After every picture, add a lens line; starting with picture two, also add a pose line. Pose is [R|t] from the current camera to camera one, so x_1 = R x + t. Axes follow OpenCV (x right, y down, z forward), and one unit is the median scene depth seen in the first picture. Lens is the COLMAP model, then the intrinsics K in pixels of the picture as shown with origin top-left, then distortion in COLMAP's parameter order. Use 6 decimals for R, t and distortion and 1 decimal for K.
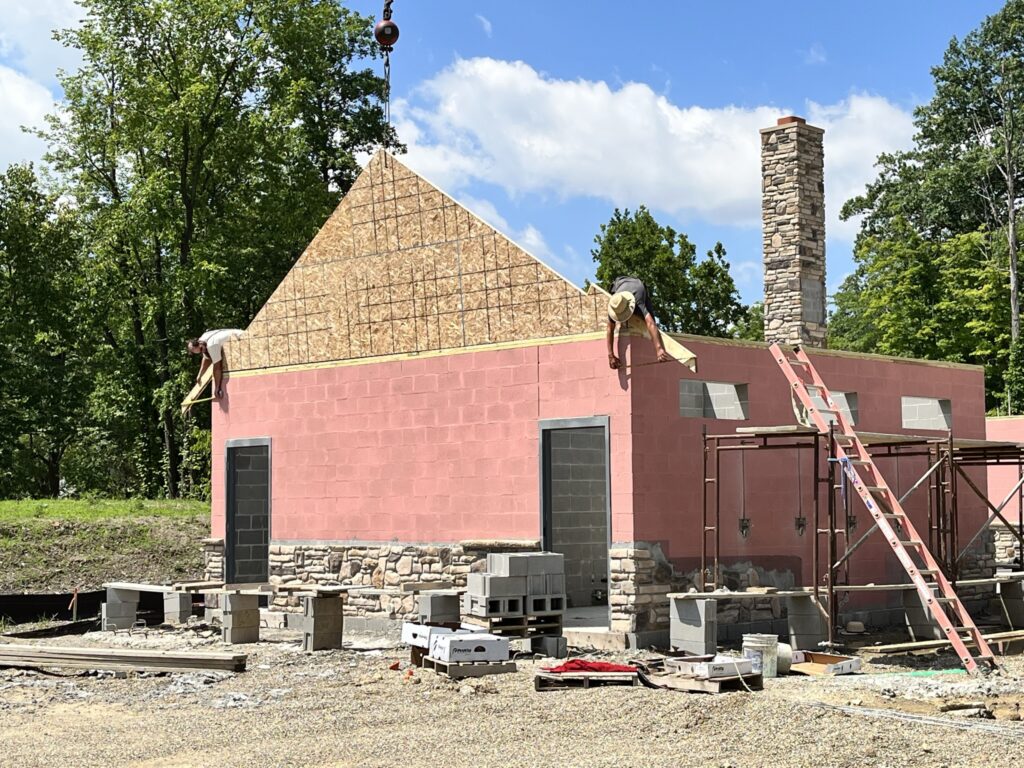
lens RADIAL K [[1584.6, 0, 512.0], [0, 1584.6, 384.0], [0, 0, 1]] dist [0.041116, 0.026510]
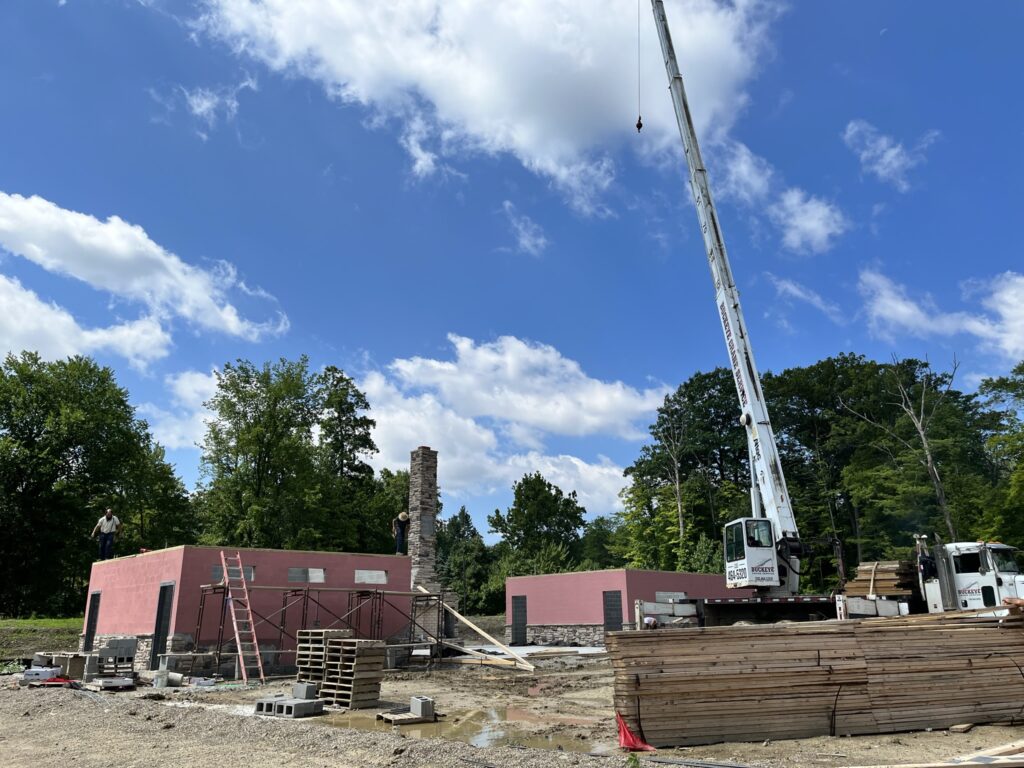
lens RADIAL K [[760.7, 0, 512.0], [0, 760.7, 384.0], [0, 0, 1]] dist [0.067542, -0.094803]
pose [[0.999736, -0.011622, -0.019815, 0.580005], [0.006984, 0.975519, -0.219804, -0.012001], [0.021884, 0.219608, 0.975343, -0.233547]]
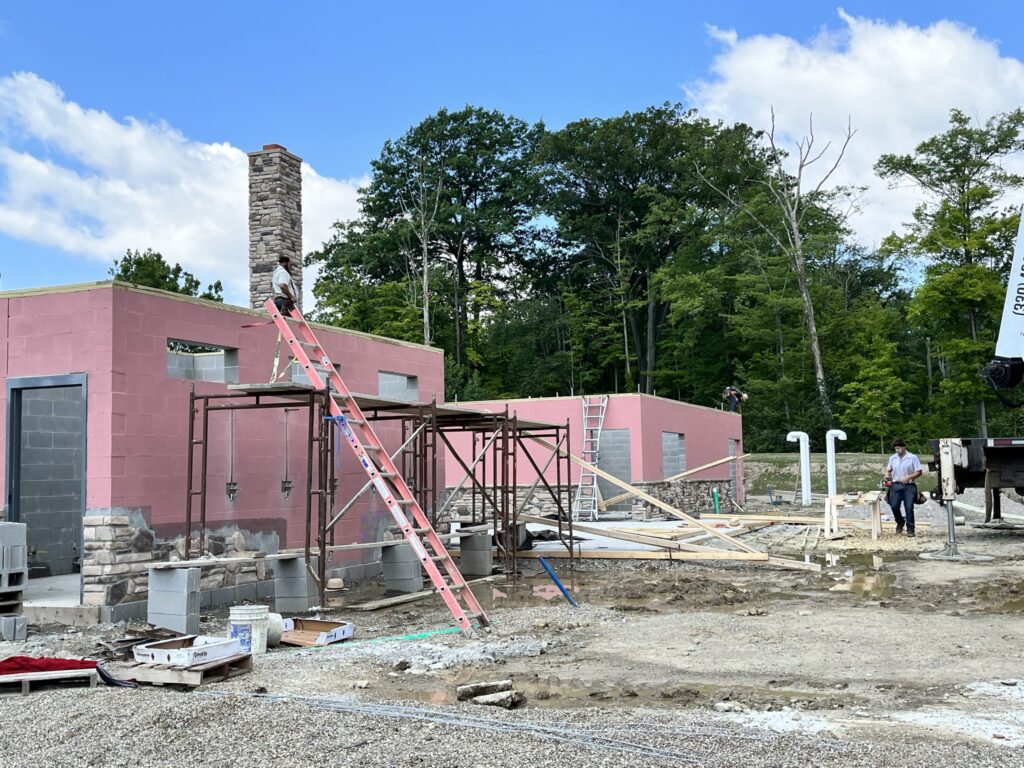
lens RADIAL K [[1147.1, 0, 512.0], [0, 1147.1, 384.0], [0, 0, 1]] dist [0.021476, -0.045317]
pose [[0.925288, 0.019560, 0.378761, 0.033841], [-0.016390, 0.999798, -0.011591, 0.027670], [-0.378911, 0.004517, 0.925422, 0.256320]]
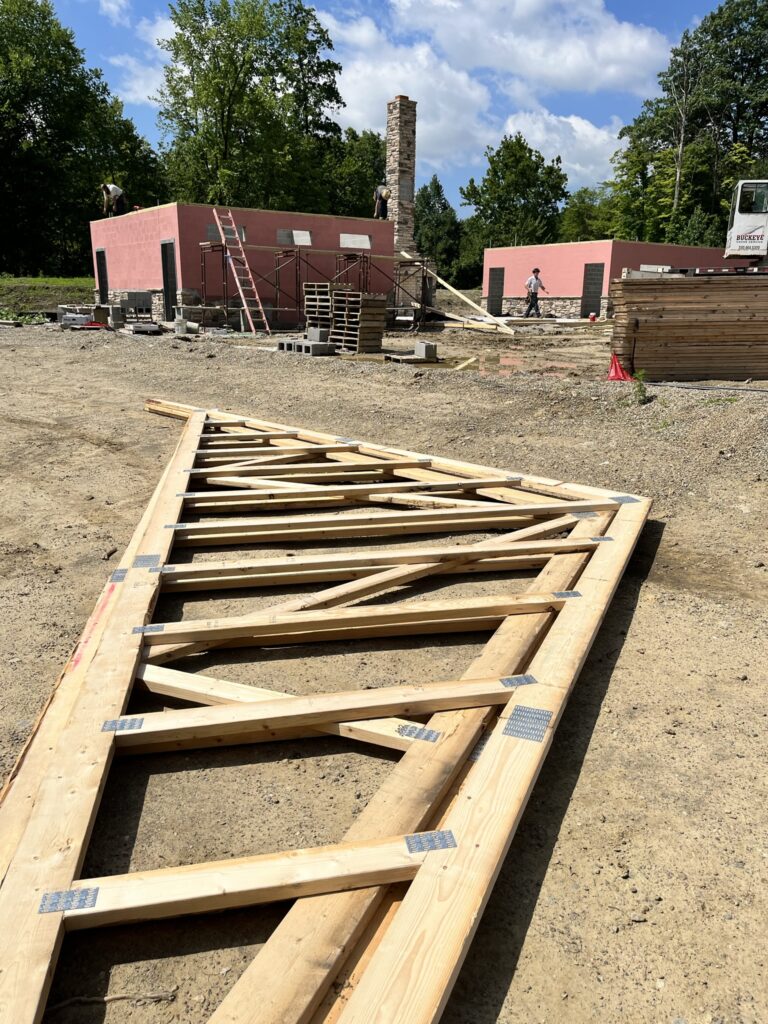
lens RADIAL K [[760.7, 0, 384.0], [0, 760.7, 512.0], [0, 0, 1]] dist [0.067542, -0.094803]
pose [[0.990134, 0.054431, -0.129122, 0.551936], [-0.007088, 0.939749, 0.341792, 0.007950], [0.139946, -0.337504, 0.930863, -0.268390]]
